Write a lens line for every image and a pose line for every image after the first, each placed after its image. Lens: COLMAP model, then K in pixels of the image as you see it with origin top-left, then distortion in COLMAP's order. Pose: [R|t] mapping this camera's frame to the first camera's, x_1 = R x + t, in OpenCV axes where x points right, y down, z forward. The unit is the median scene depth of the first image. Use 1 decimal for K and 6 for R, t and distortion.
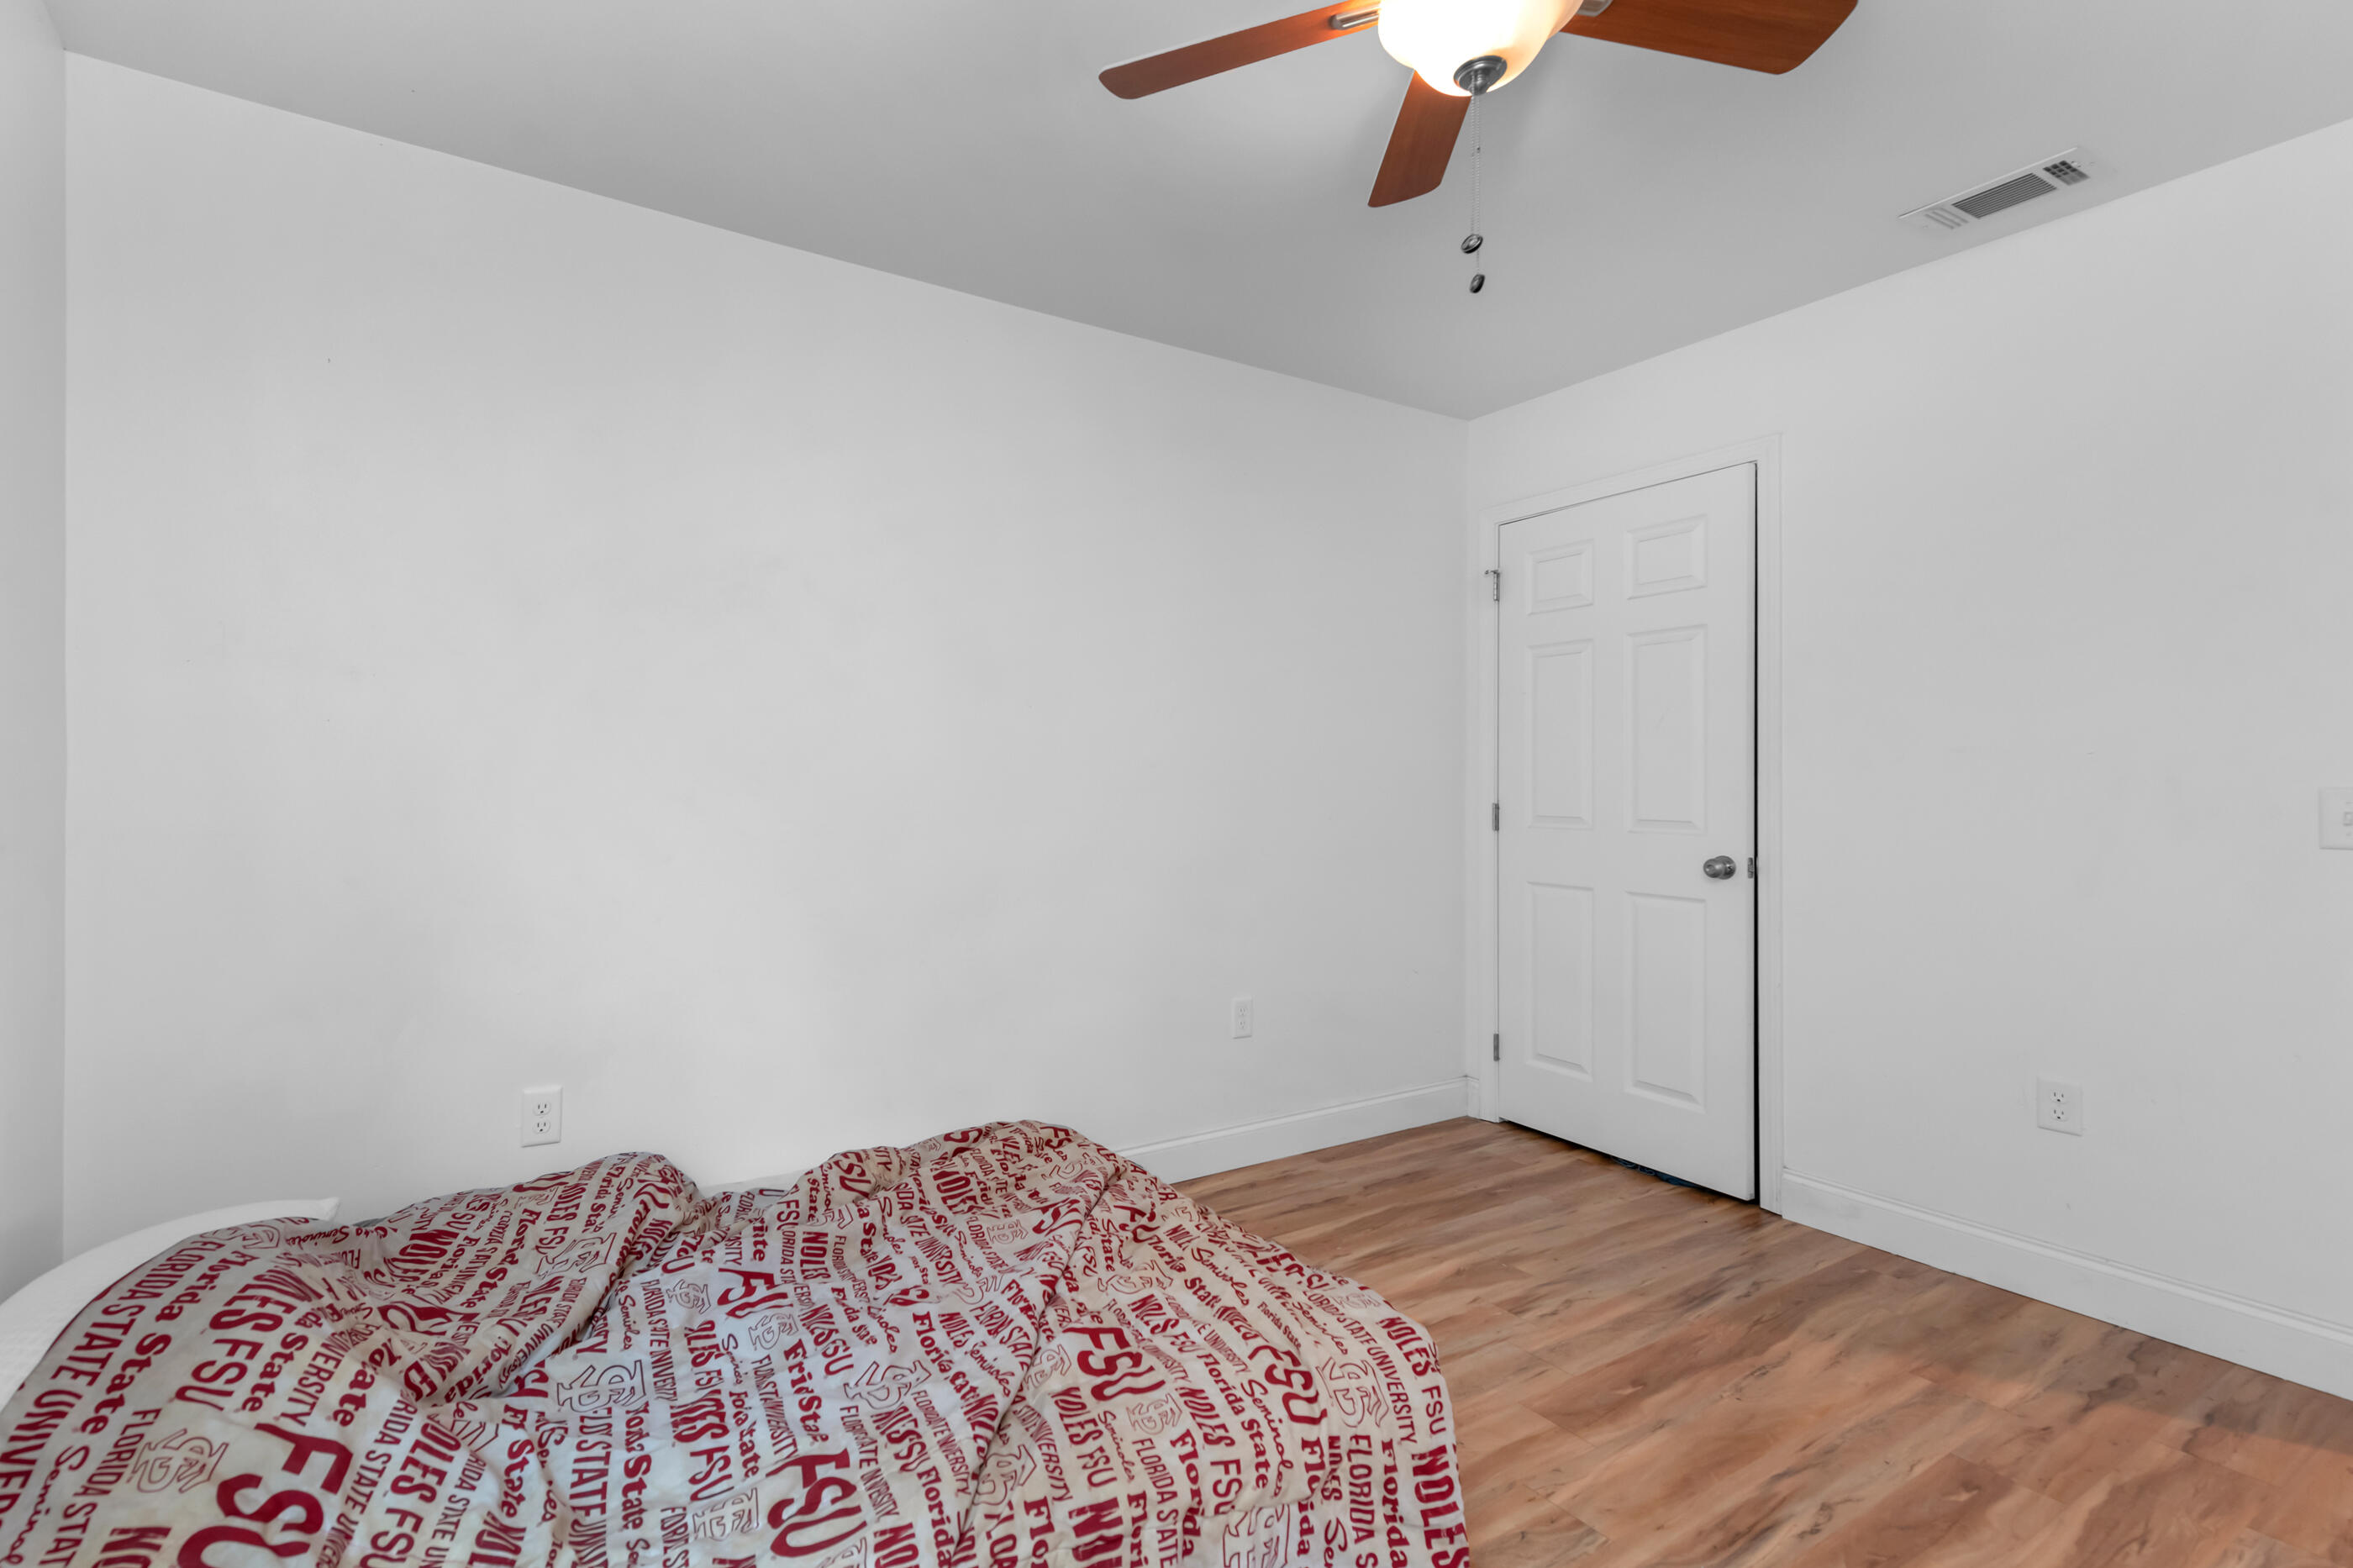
lens RADIAL K [[971.3, 0, 1189.3], [0, 971.3, 796.0], [0, 0, 1]] dist [0.018044, -0.000123]
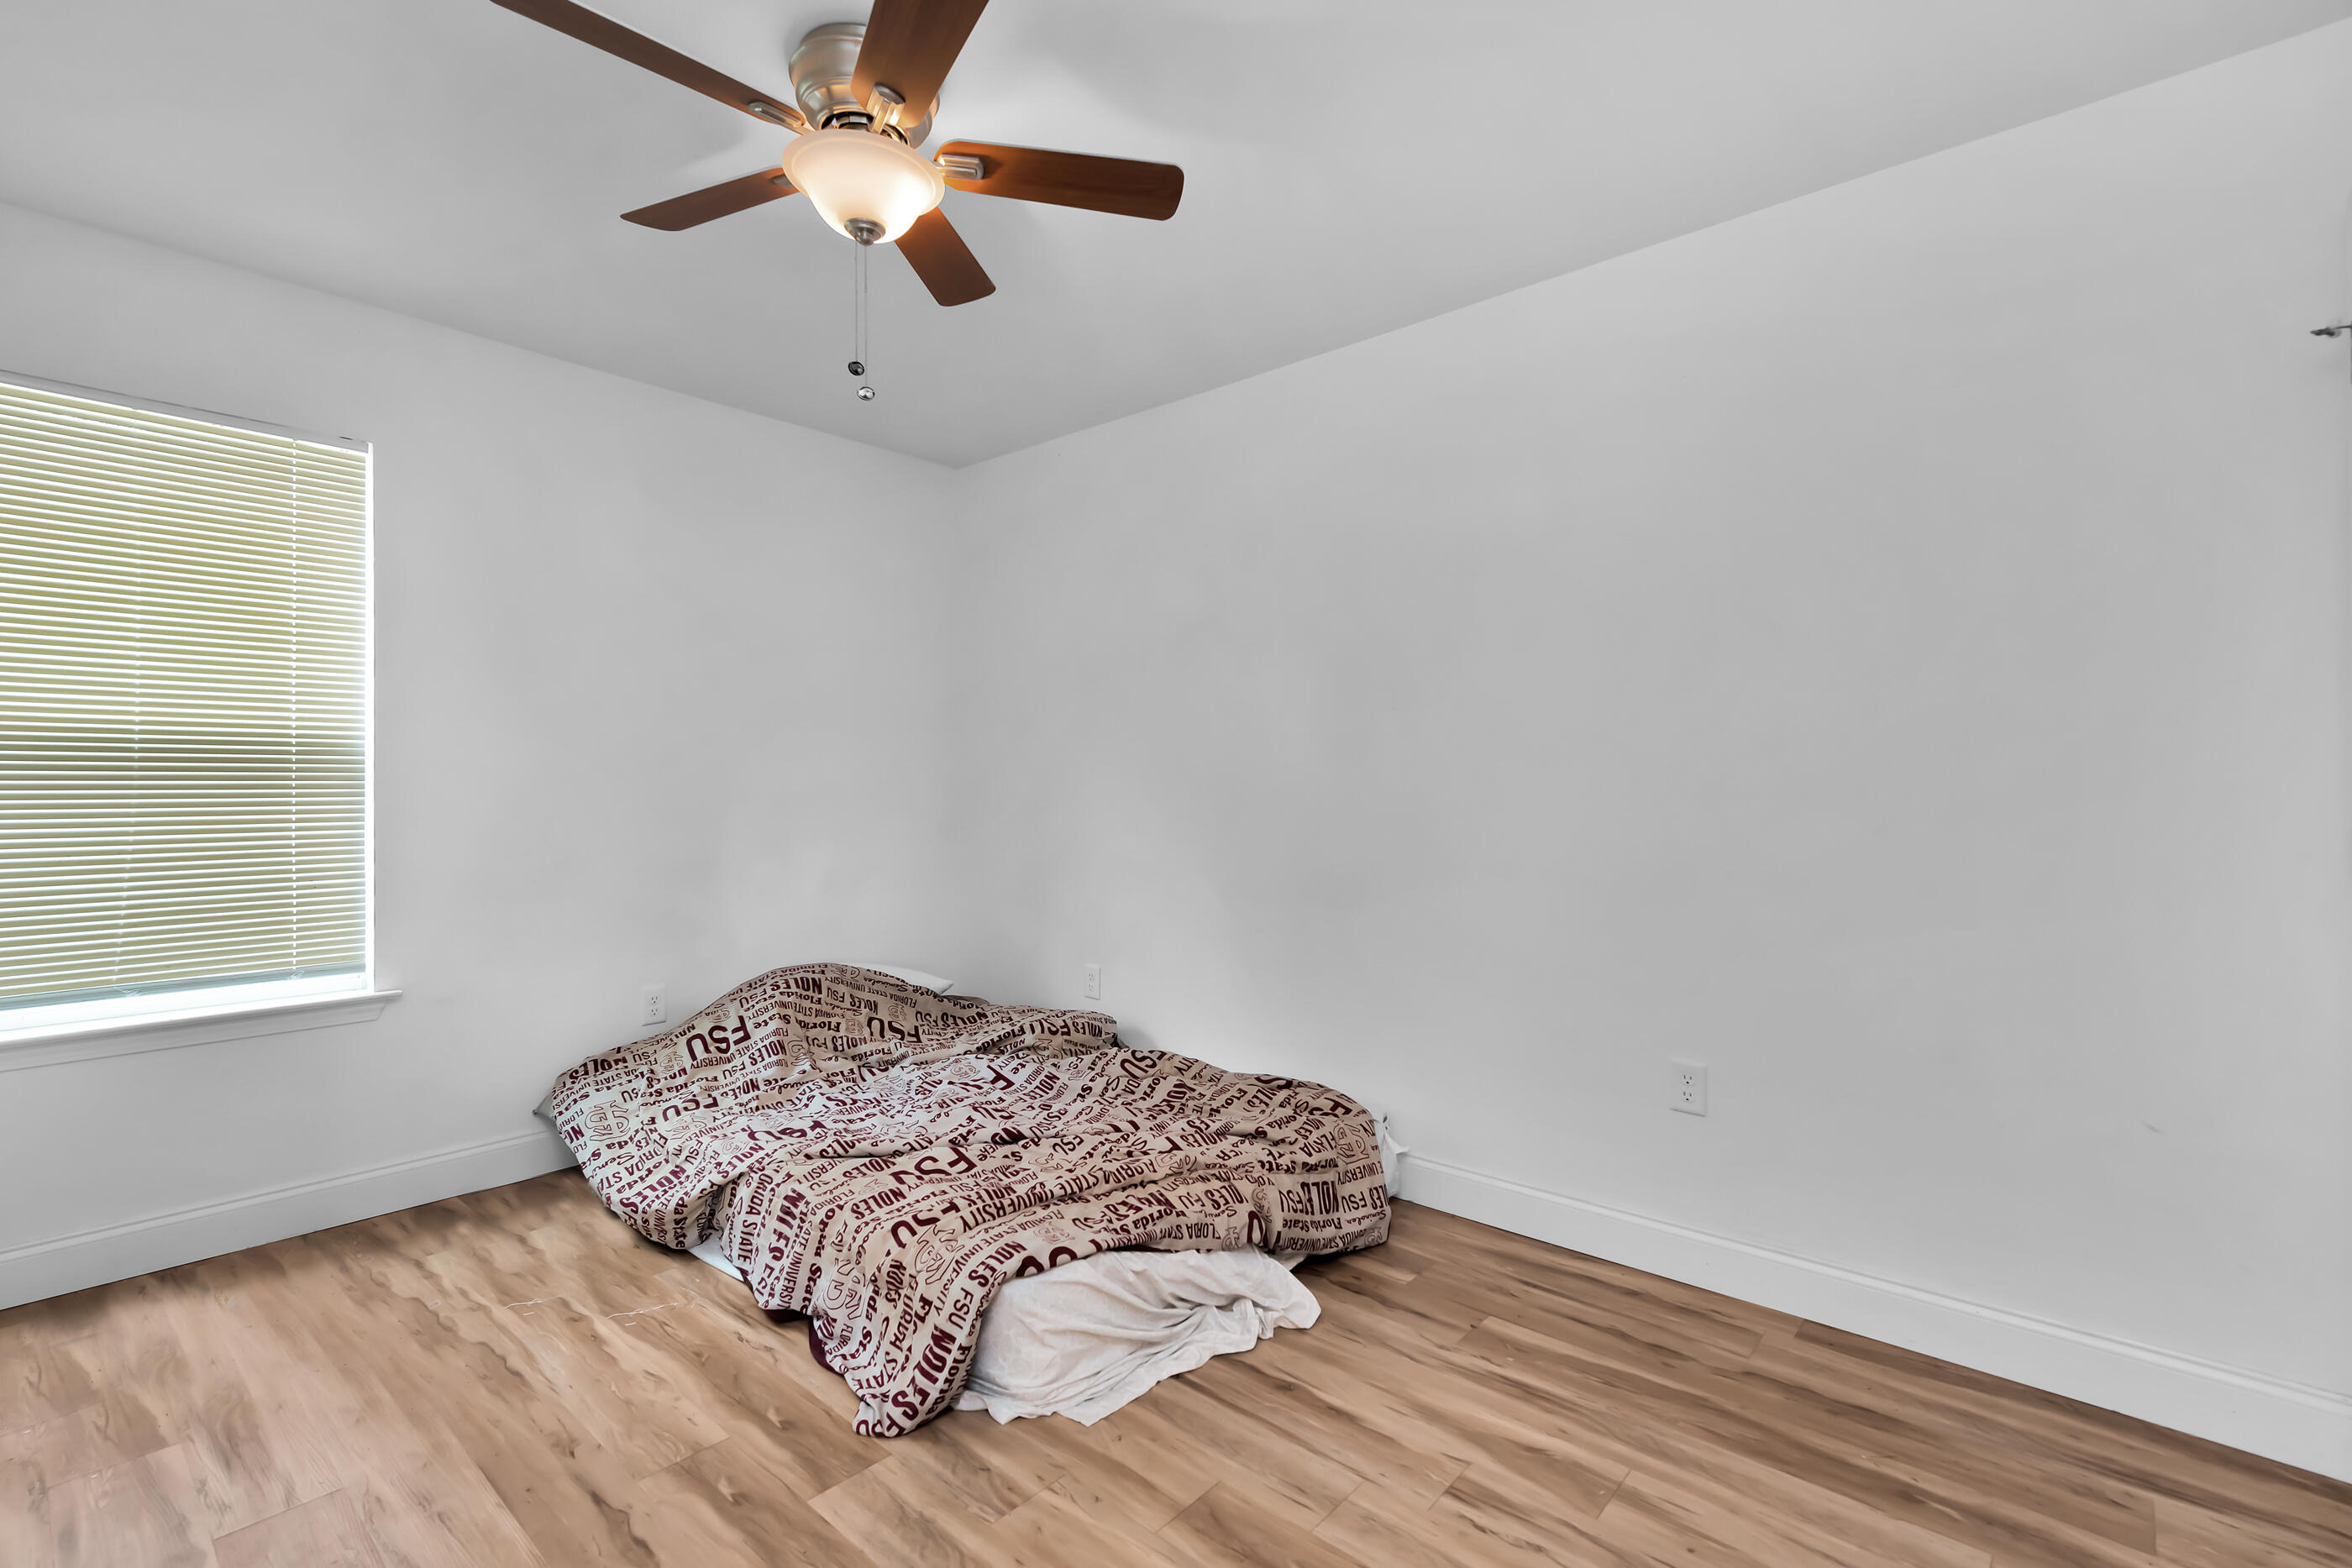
lens RADIAL K [[970.8, 0, 1188.8], [0, 970.8, 796.0], [0, 0, 1]] dist [0.018044, -0.000123]
pose [[0.351523, 0.004723, -0.936167, 0.841237], [-0.003570, 0.999987, 0.003705, -0.002952], [0.936173, 0.002040, 0.351535, 0.482738]]
